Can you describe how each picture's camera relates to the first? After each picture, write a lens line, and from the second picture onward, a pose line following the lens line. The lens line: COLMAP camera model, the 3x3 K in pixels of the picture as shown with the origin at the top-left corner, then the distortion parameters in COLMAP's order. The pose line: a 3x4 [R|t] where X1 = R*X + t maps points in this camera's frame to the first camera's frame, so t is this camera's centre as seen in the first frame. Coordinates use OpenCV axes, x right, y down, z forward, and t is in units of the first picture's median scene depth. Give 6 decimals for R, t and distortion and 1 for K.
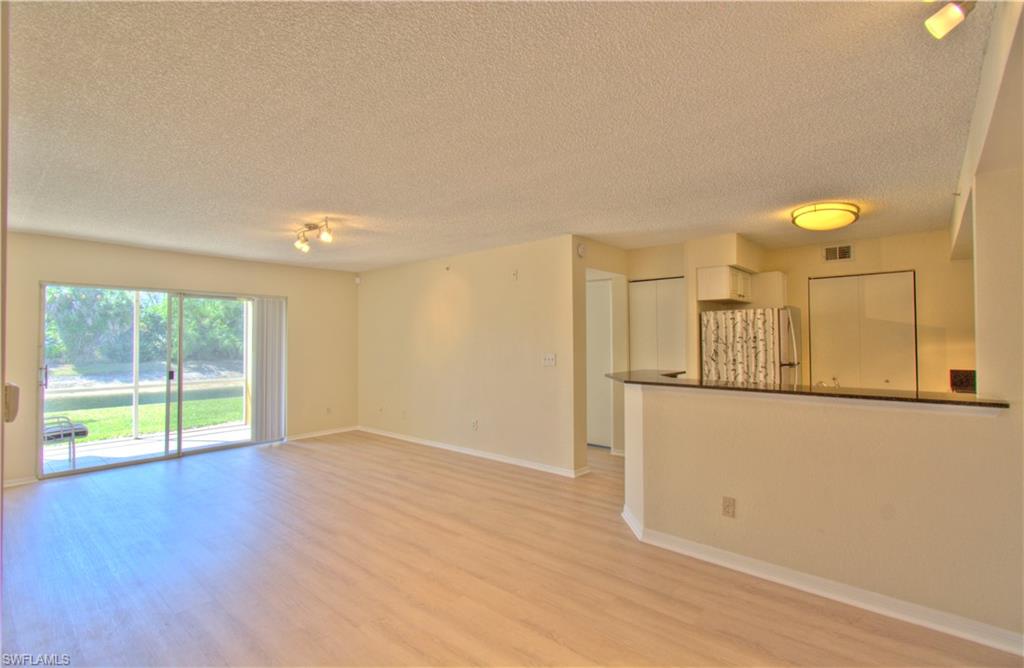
lens RADIAL K [[485.2, 0, 512.0], [0, 485.2, 334.0], [0, 0, 1]] dist [0.003489, 0.000602]
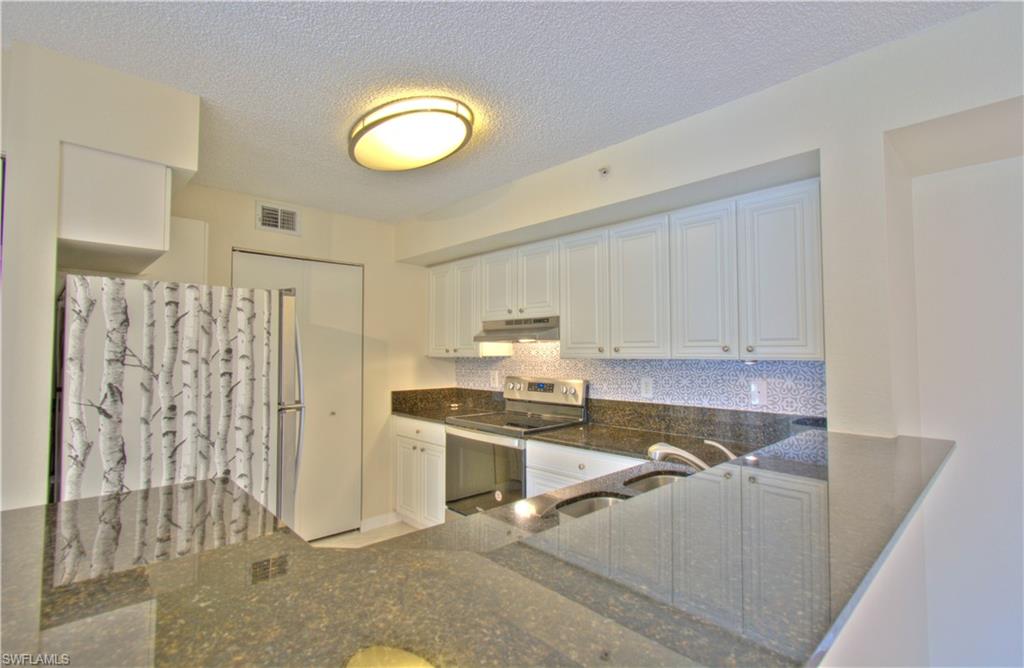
lens RADIAL K [[468.8, 0, 512.0], [0, 468.8, 334.0], [0, 0, 1]] dist [-0.000274, 0.000096]
pose [[0.098287, 0.040691, 0.994326, 0.100032], [-0.015188, 0.999109, -0.039385, 0.004256], [-0.995042, -0.011231, 0.098818, 0.671286]]
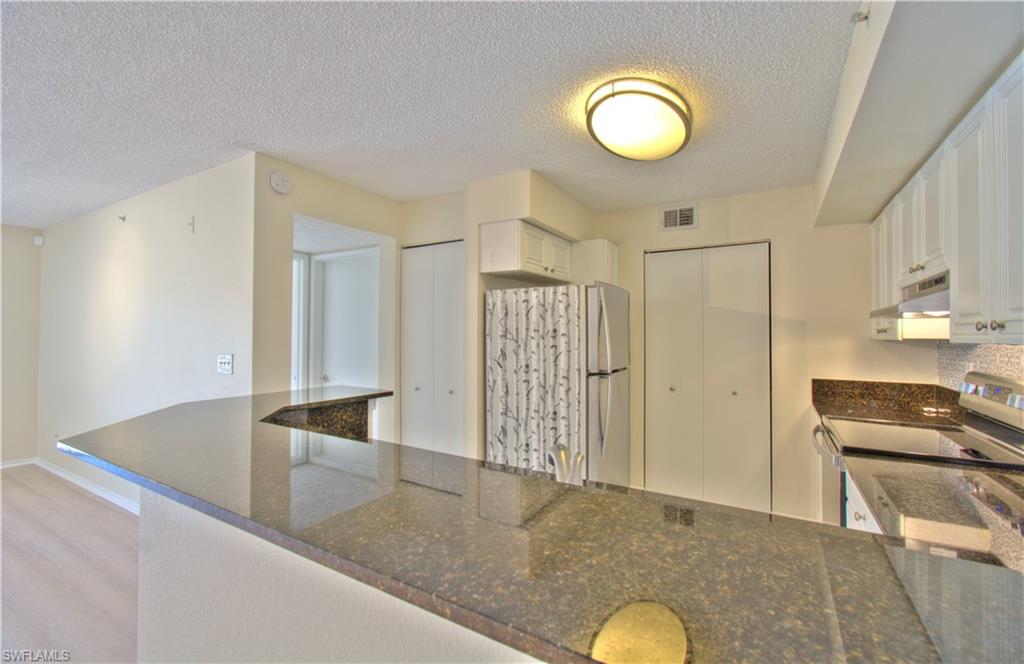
lens RADIAL K [[445.7, 0, 524.8], [0, 445.7, 324.4], [0, 0, 1]] dist [-0.031681, 0.000125]
pose [[0.979574, 0.013593, 0.200626, 0.328100], [-0.011833, 0.999880, -0.009970, 0.004849], [-0.200738, 0.007392, 0.979617, 0.413580]]
